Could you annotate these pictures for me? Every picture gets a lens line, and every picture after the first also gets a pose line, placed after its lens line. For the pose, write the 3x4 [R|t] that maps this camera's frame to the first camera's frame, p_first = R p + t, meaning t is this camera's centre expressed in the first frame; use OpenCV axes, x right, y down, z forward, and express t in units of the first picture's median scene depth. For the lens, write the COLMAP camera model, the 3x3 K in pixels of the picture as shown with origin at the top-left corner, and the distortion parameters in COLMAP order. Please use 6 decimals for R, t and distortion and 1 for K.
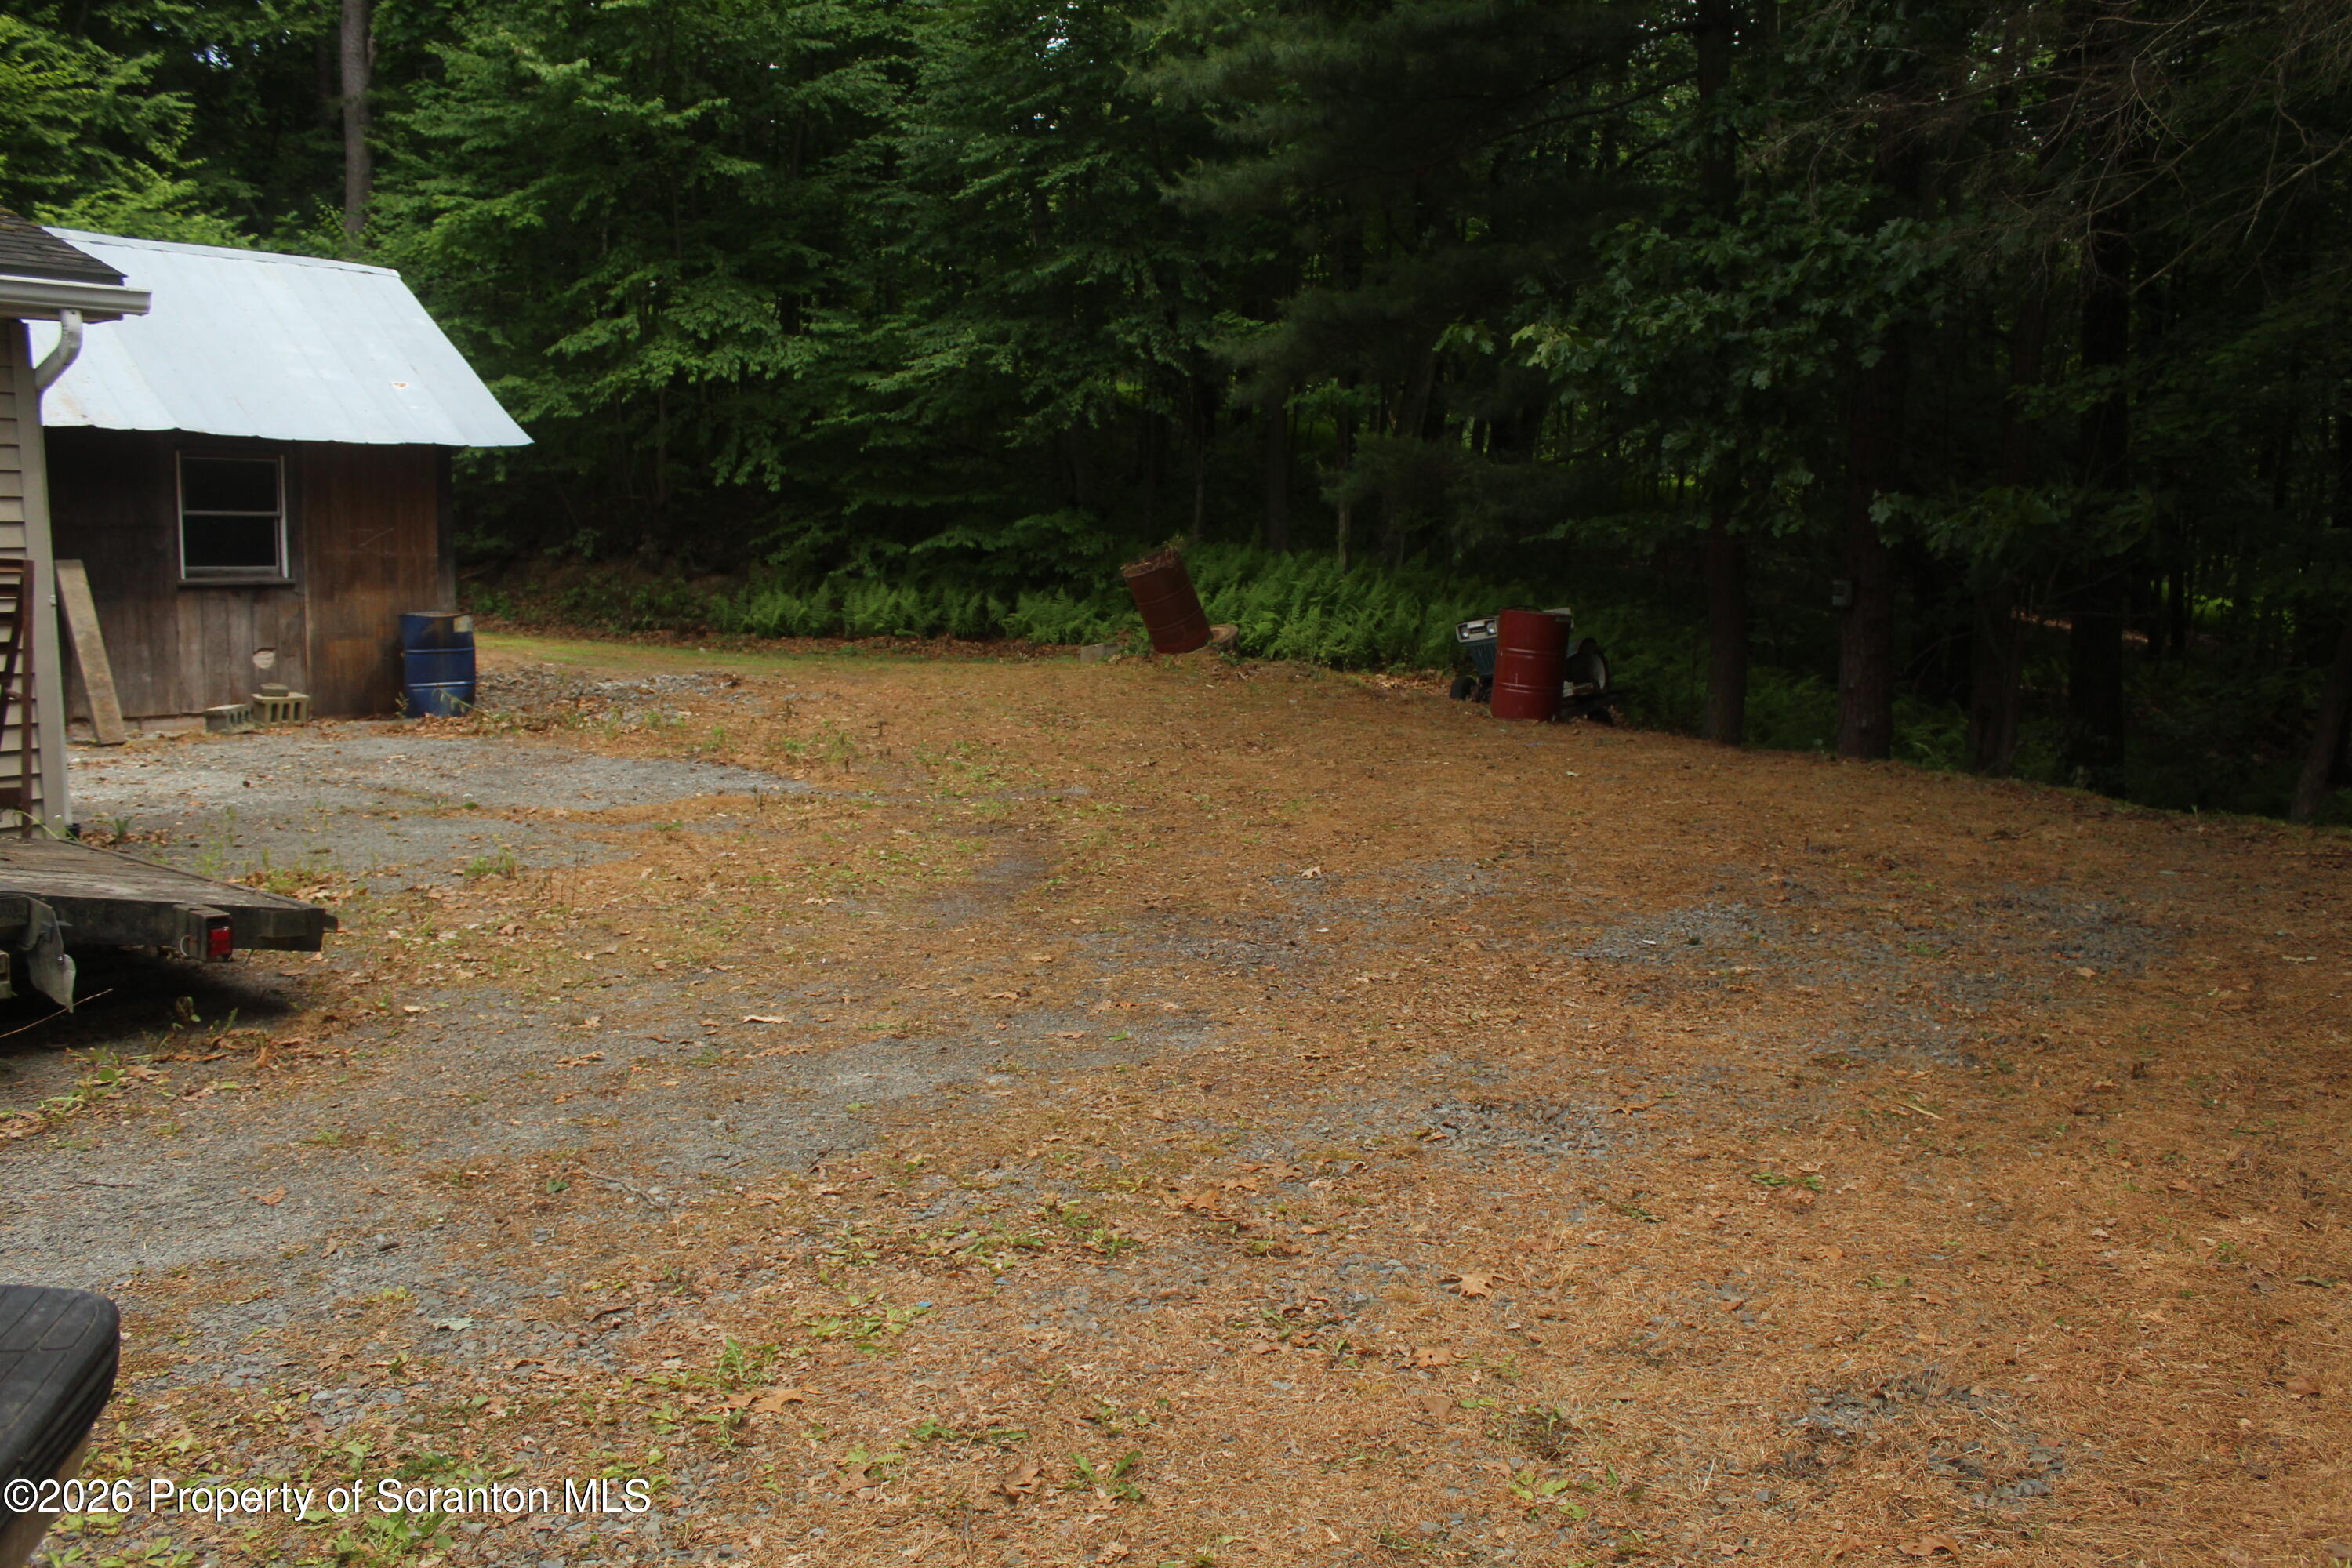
lens RADIAL K [[1978.6, 0, 1198.6], [0, 1978.6, 805.2], [0, 0, 1]] dist [-0.128205, 0.102288]
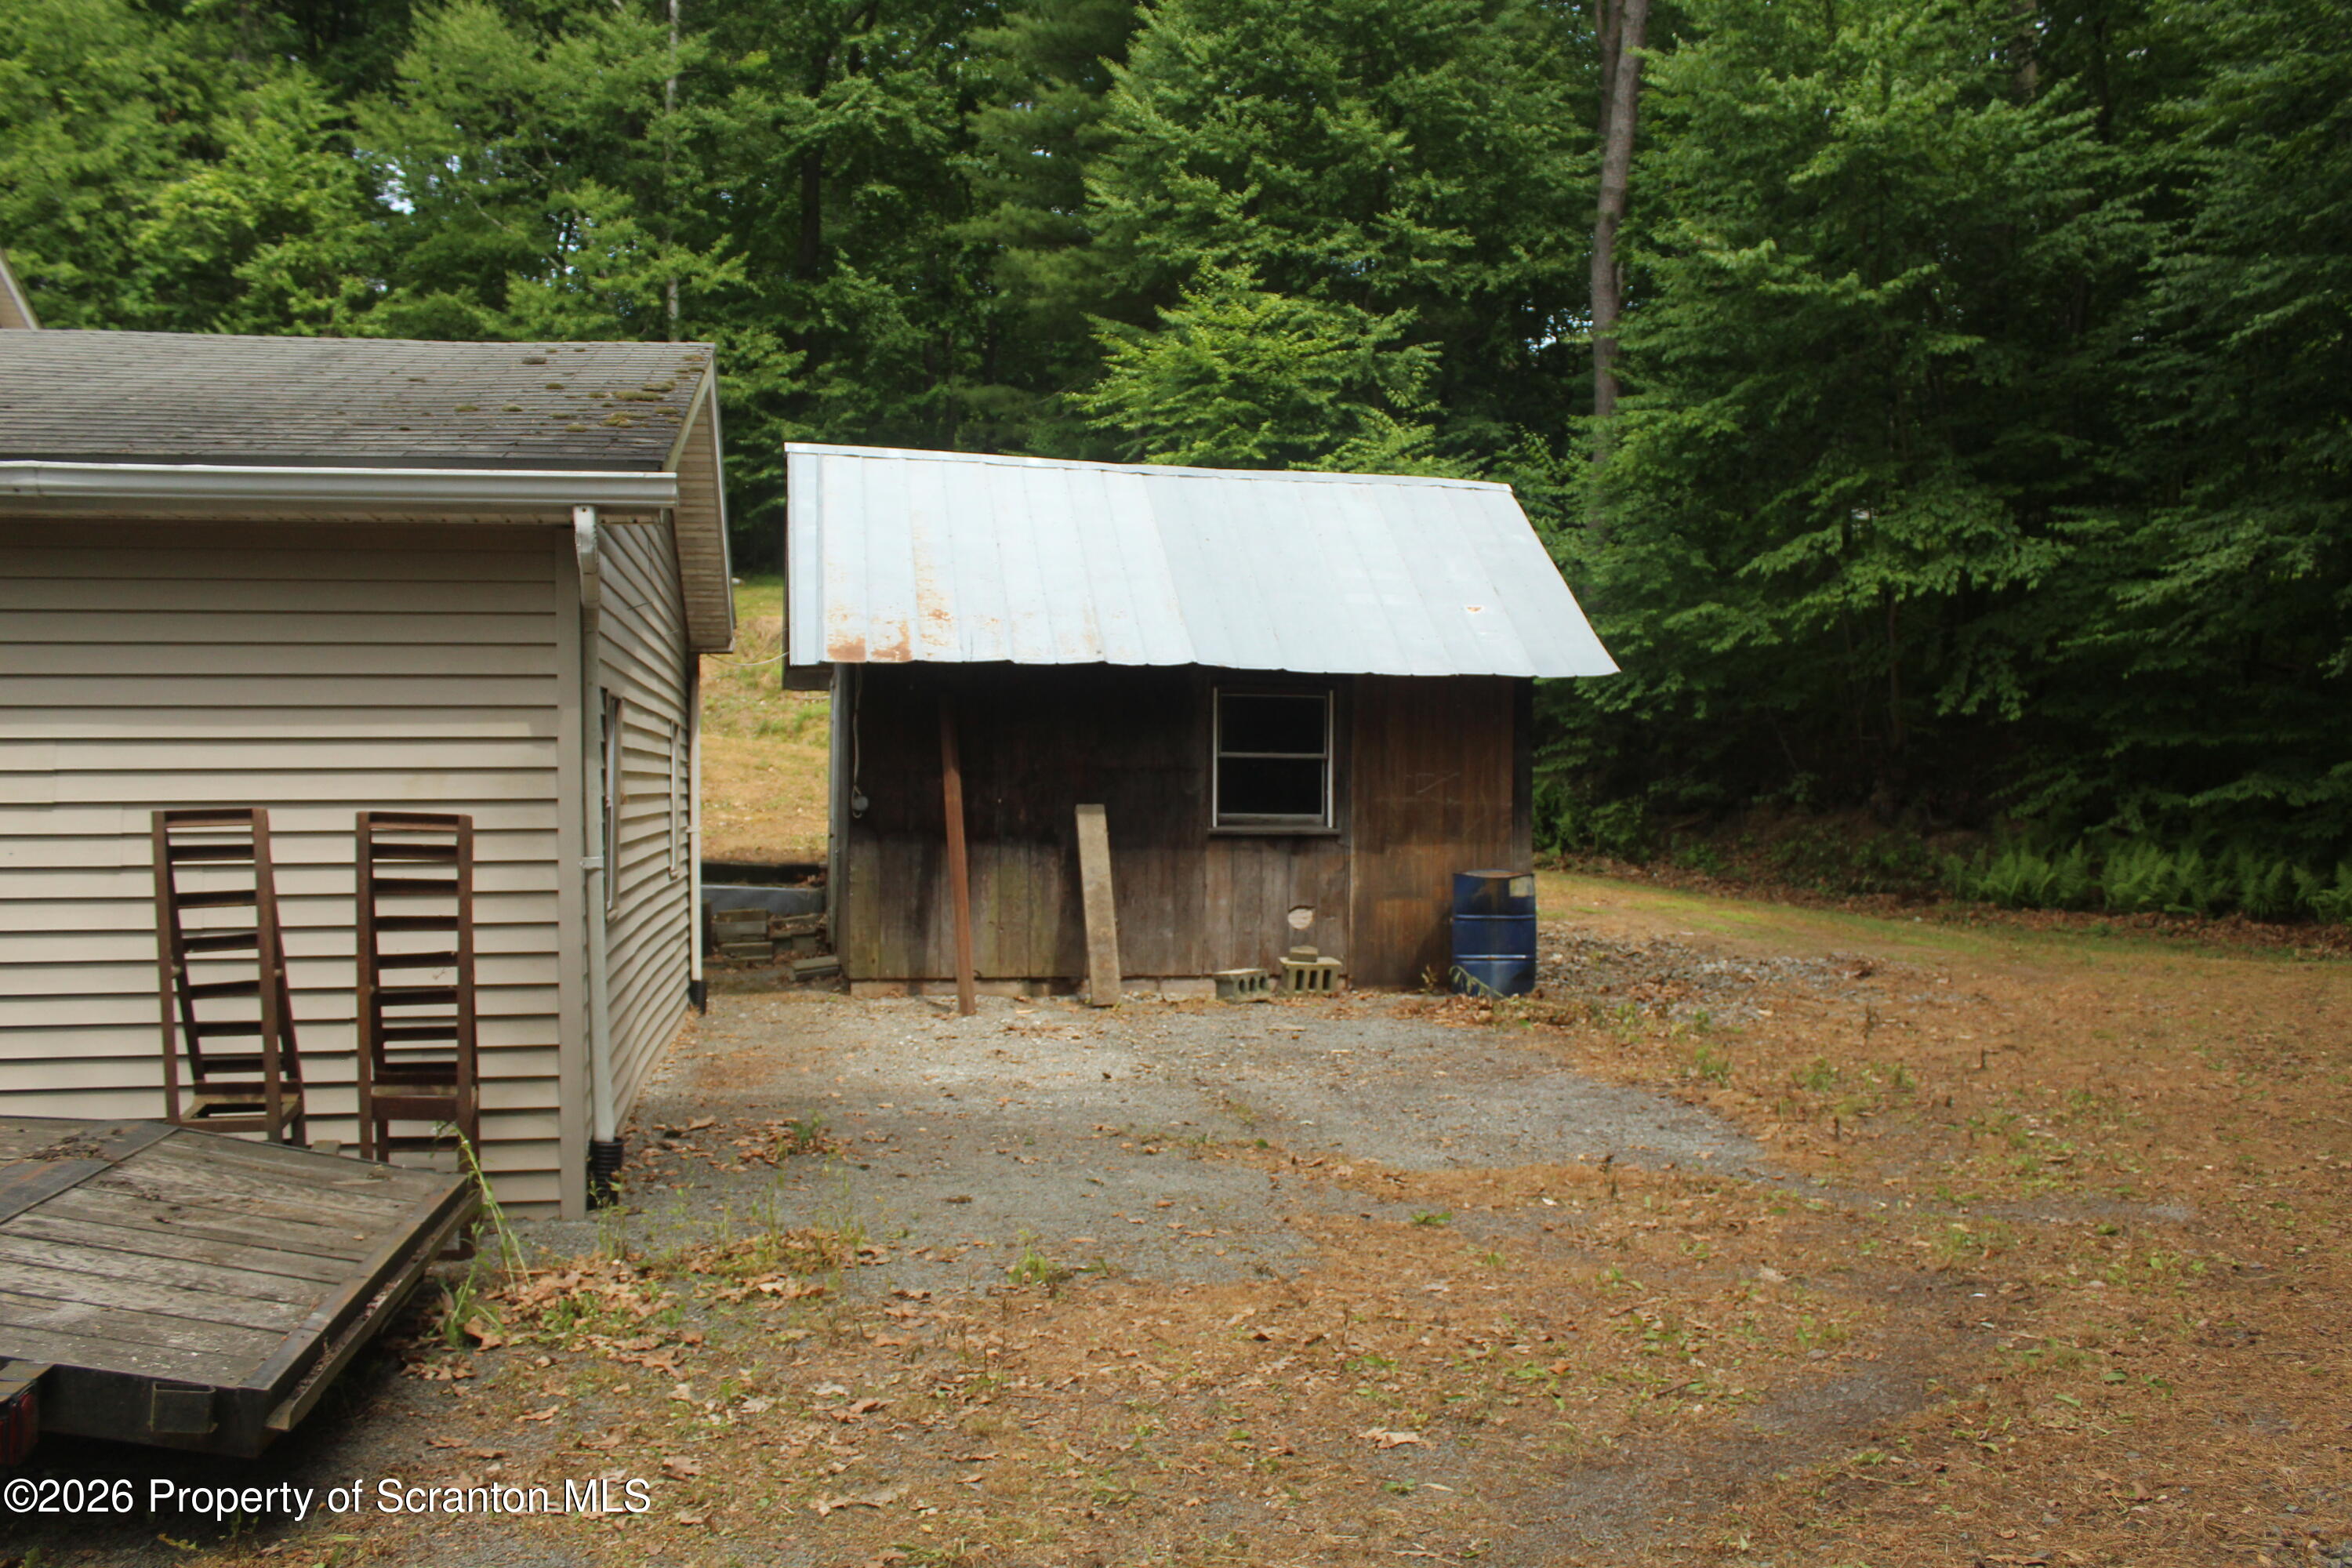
lens RADIAL K [[1978.6, 0, 1194.3], [0, 1978.6, 761.8], [0, 0, 1]] dist [-0.128205, 0.102288]
pose [[0.766560, -0.006787, -0.642136, 0.043575], [-0.086791, 0.989675, -0.114069, -0.026485], [0.636280, 0.143172, 0.758056, 0.182110]]
